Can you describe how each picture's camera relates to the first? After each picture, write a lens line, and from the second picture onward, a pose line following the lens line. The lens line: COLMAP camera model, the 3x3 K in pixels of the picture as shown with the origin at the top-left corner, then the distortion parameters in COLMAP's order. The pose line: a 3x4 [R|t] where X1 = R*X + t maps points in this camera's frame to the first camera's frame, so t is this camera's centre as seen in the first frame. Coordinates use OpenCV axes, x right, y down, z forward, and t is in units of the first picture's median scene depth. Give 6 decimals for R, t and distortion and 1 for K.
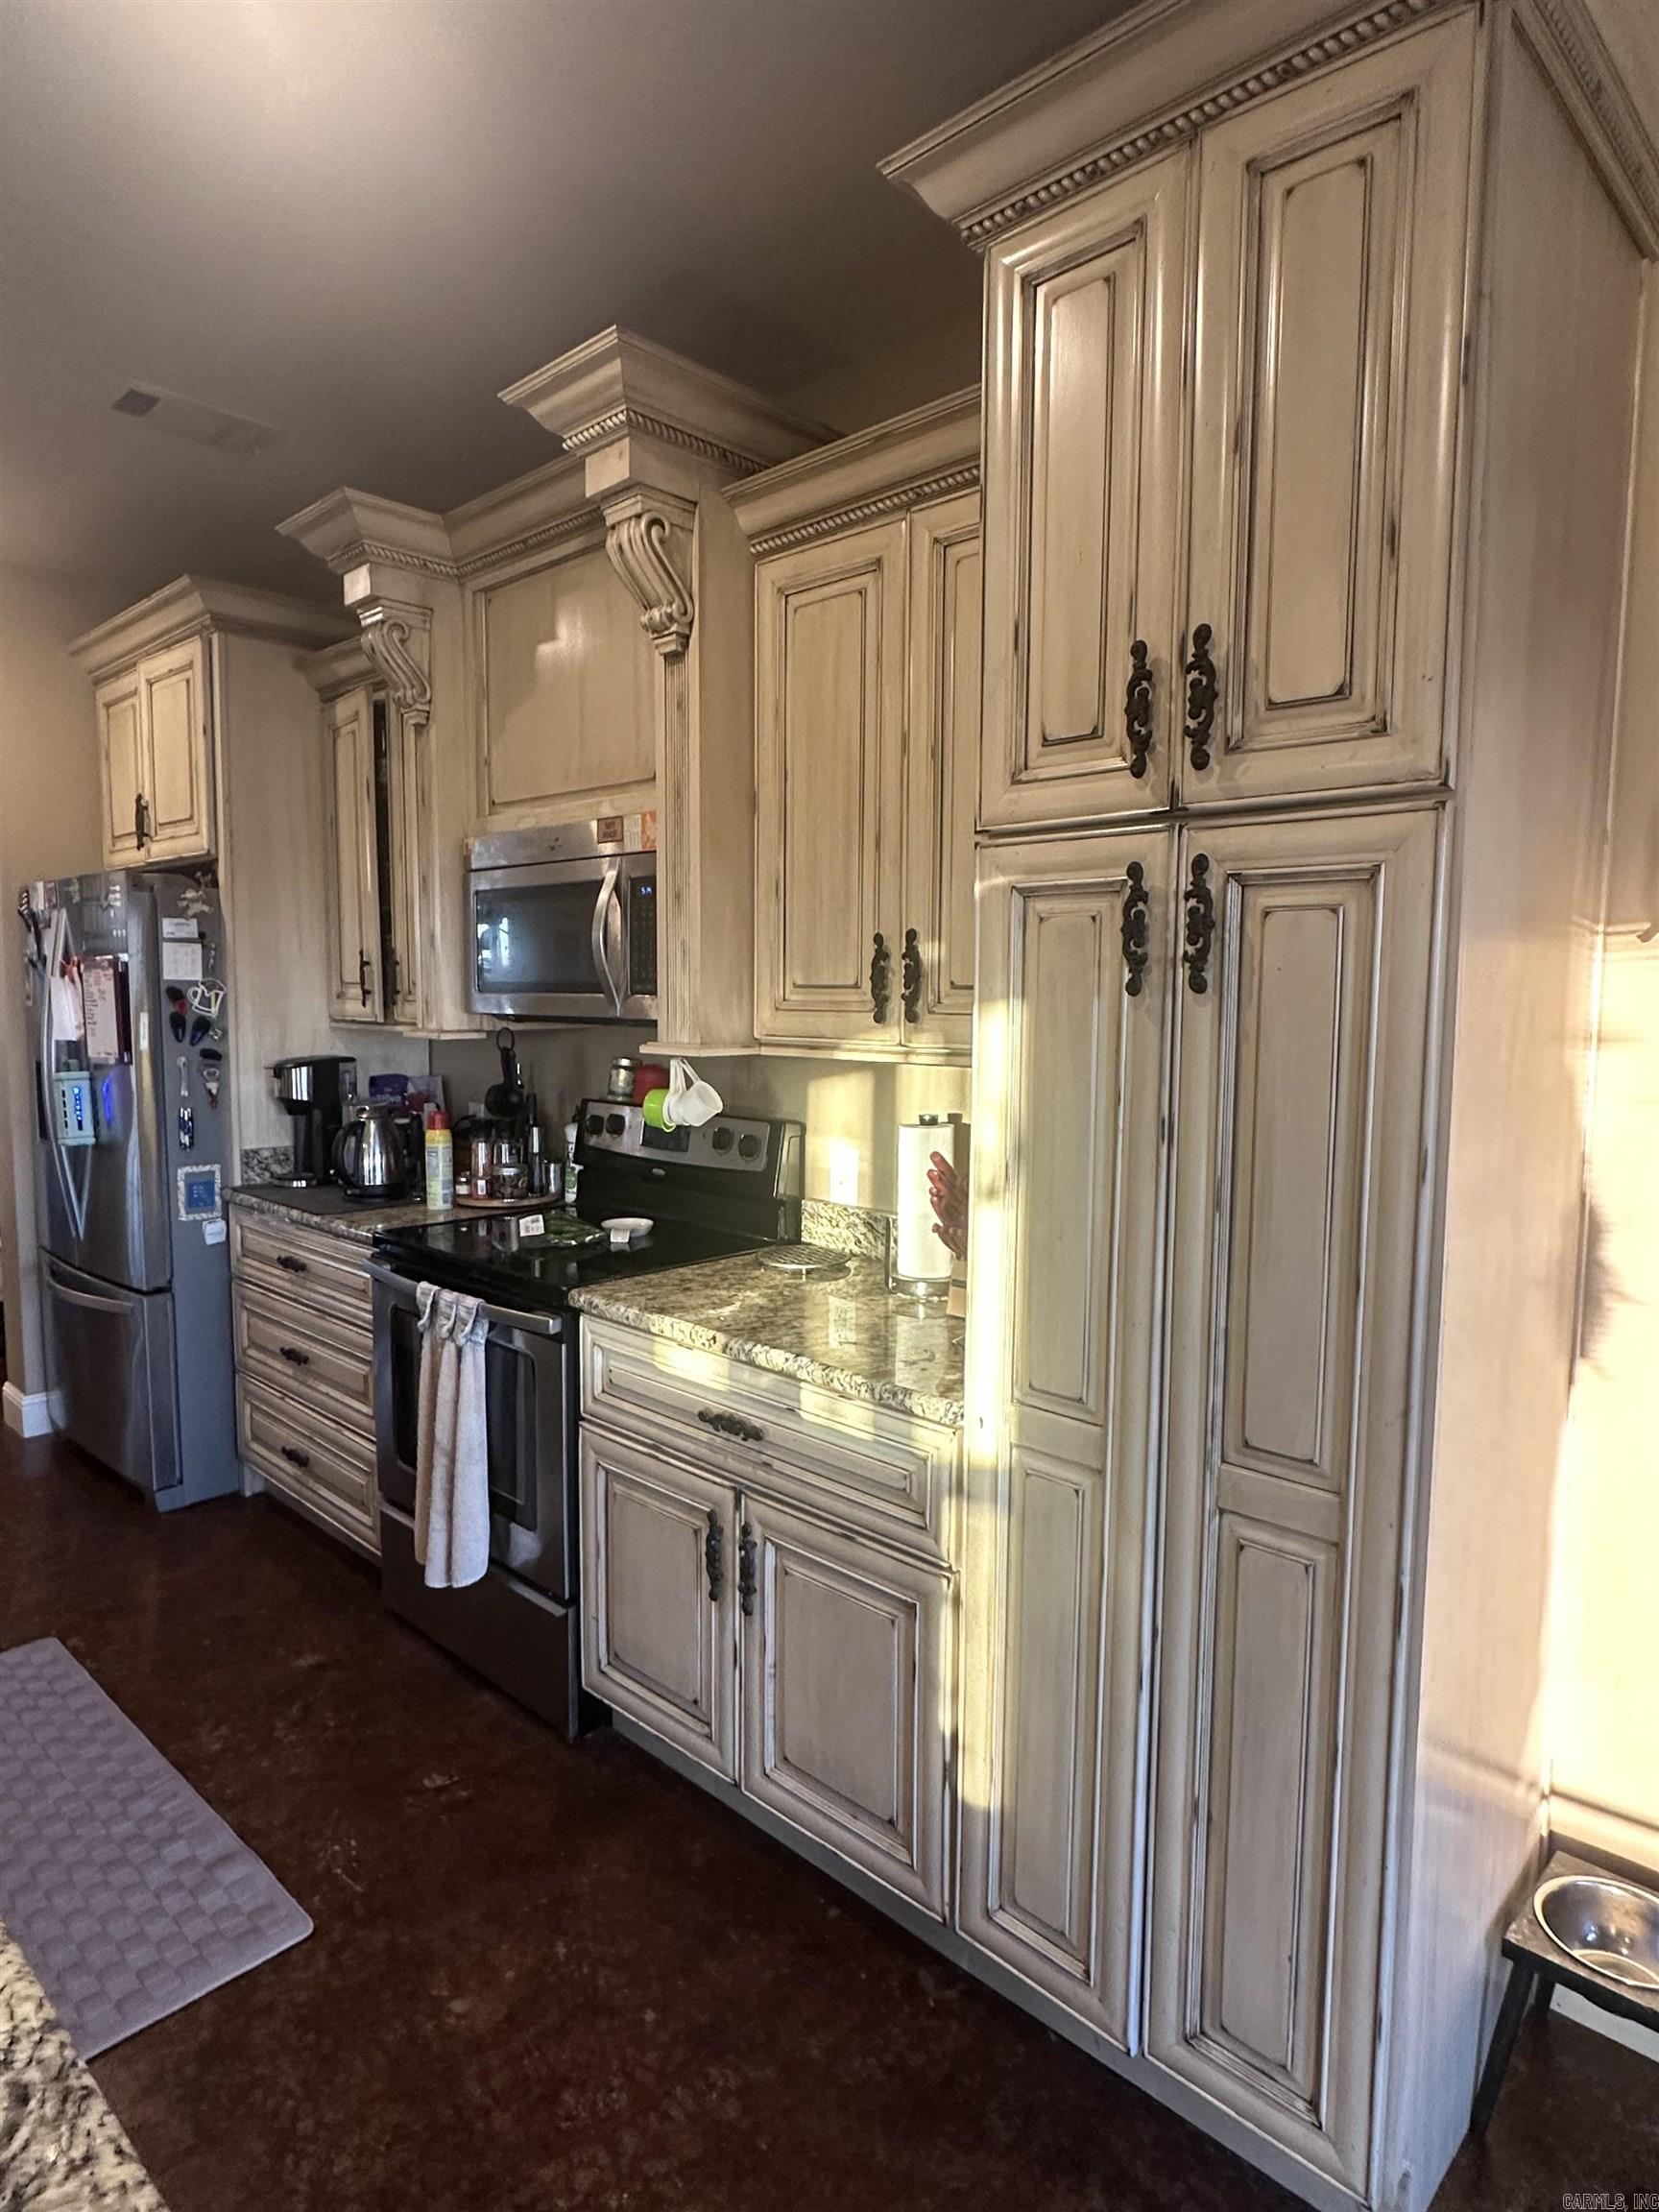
lens RADIAL K [[1261.9, 0, 828.7], [0, 1261.9, 1101.4], [0, 0, 1]] dist [0.003605, 0.001209]
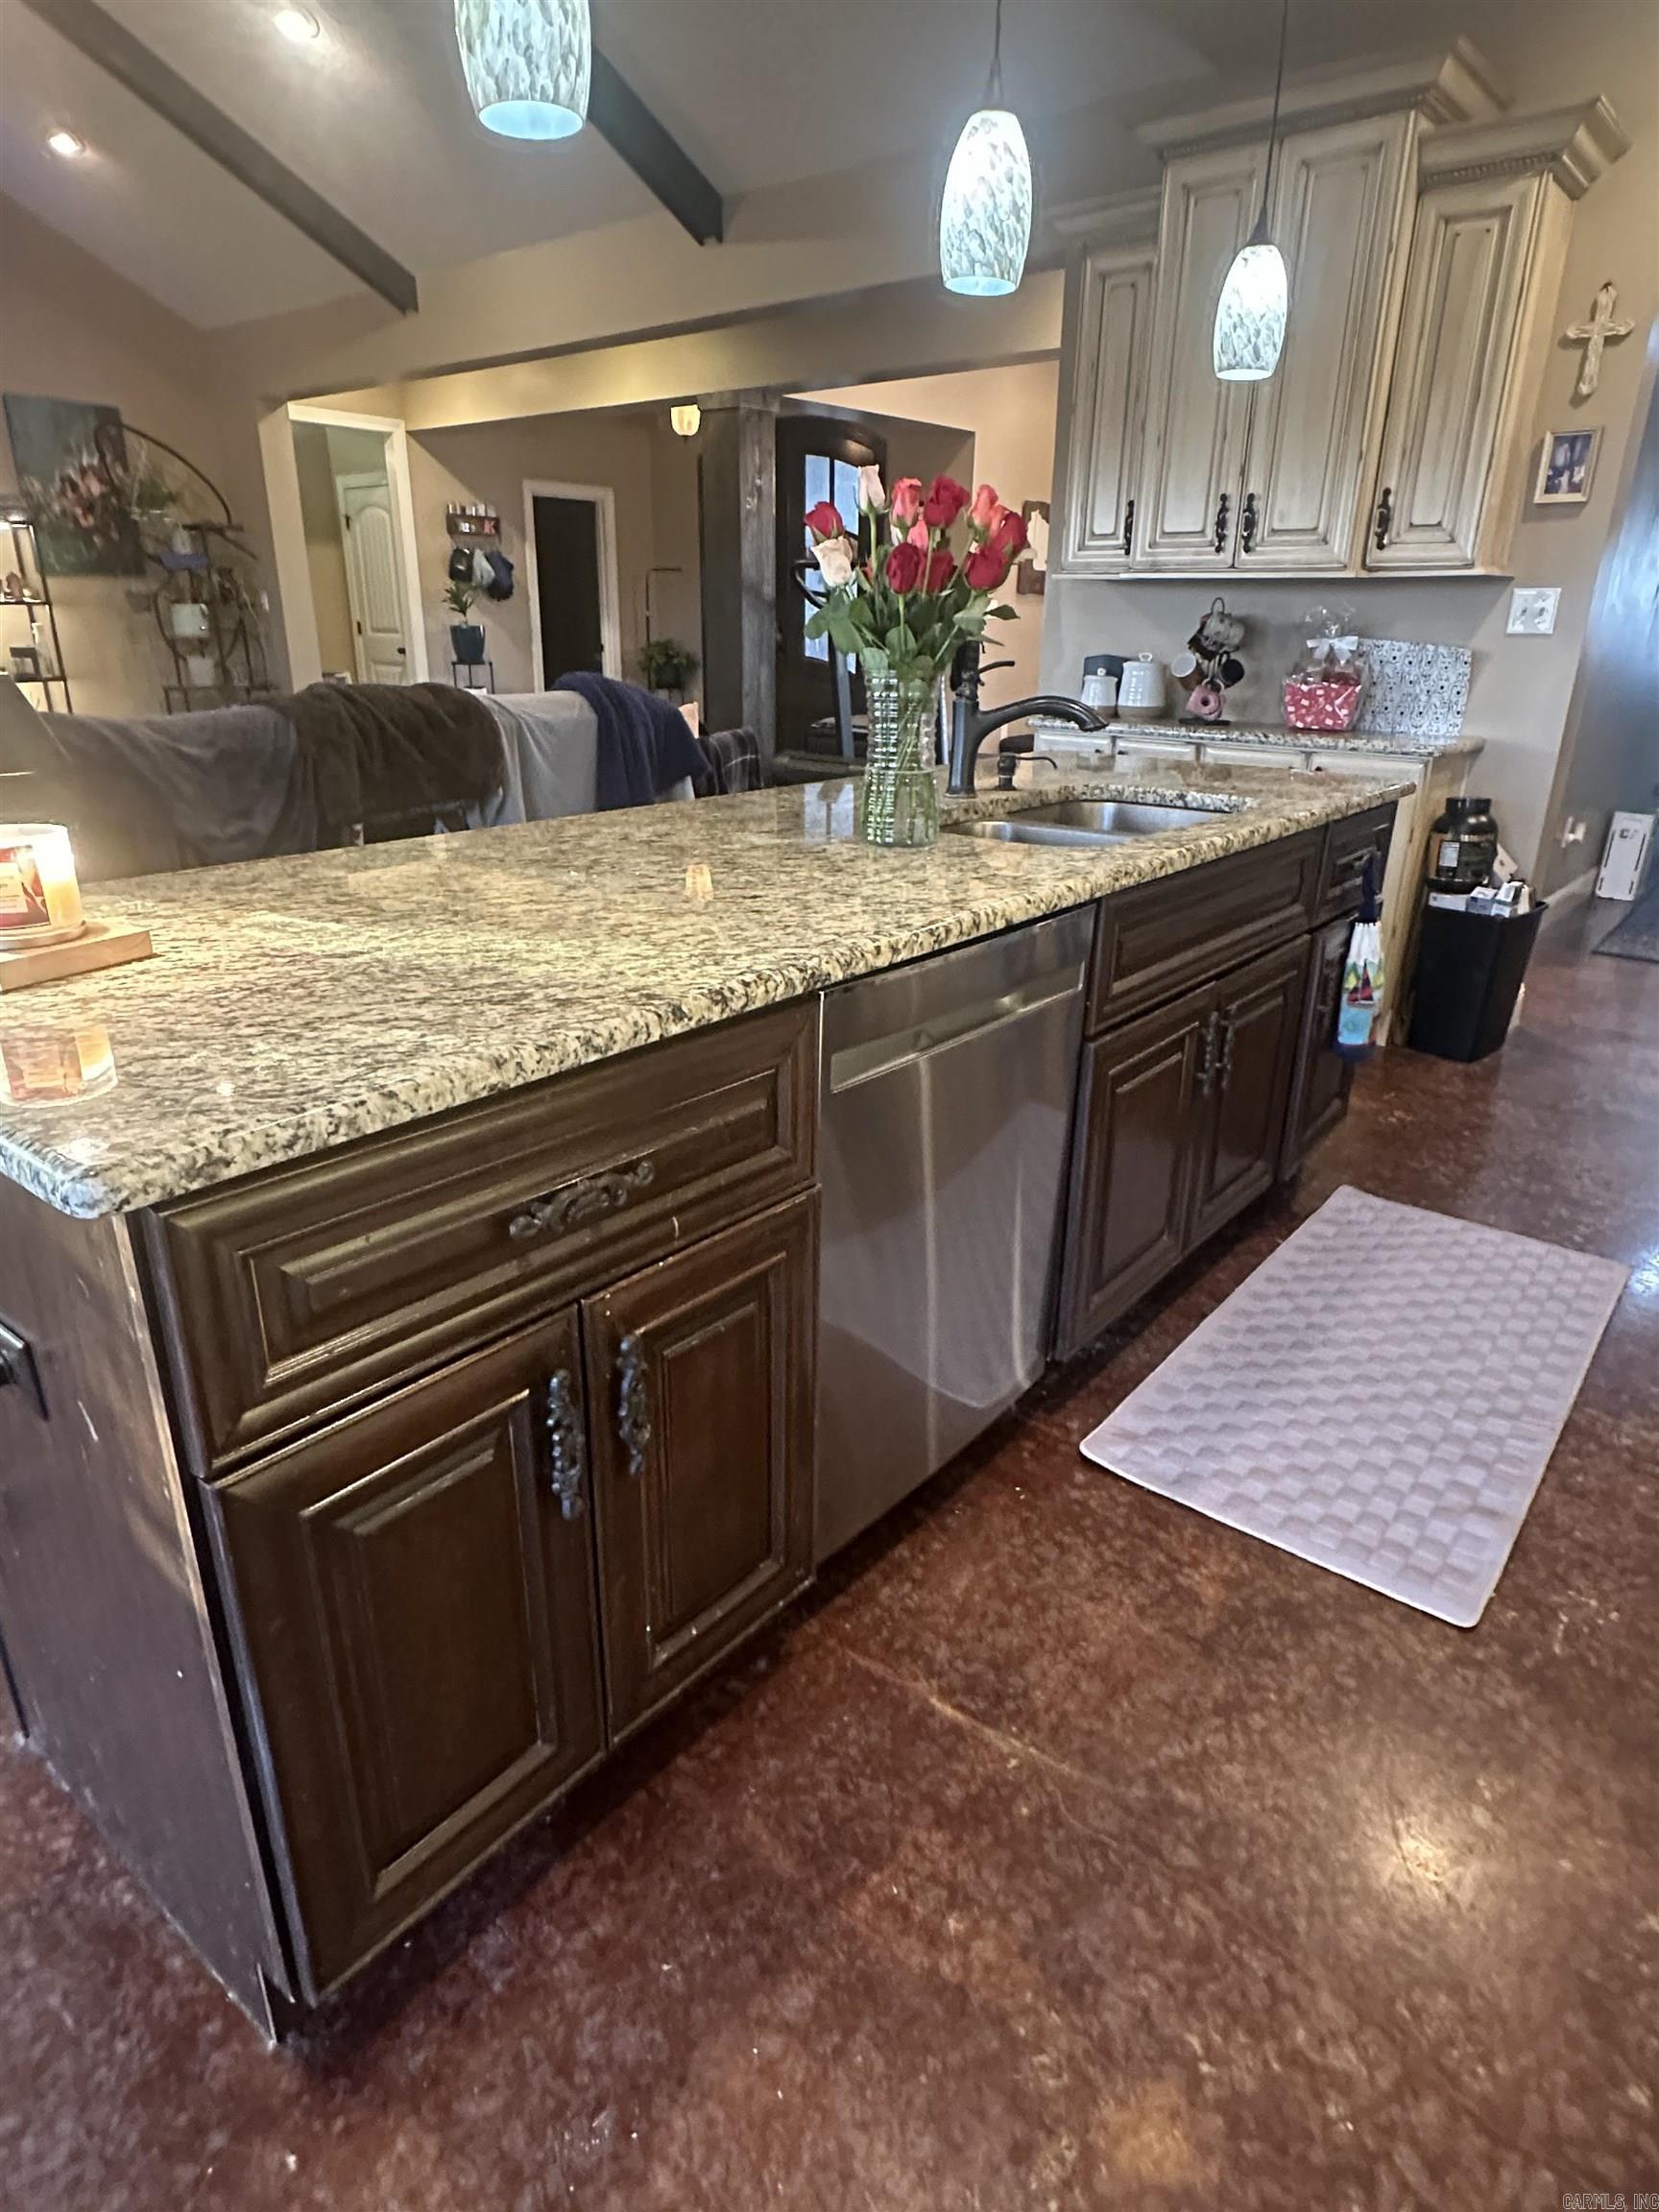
lens RADIAL K [[1261.9, 0, 829.0], [0, 1261.9, 1100.1], [0, 0, 1]] dist [0.003605, 0.001209]
pose [[0.084369, 0.356084, -0.930637, 0.217261], [-0.103632, 0.932038, 0.347225, 0.078751], [0.991031, 0.067149, 0.115537, 0.457604]]
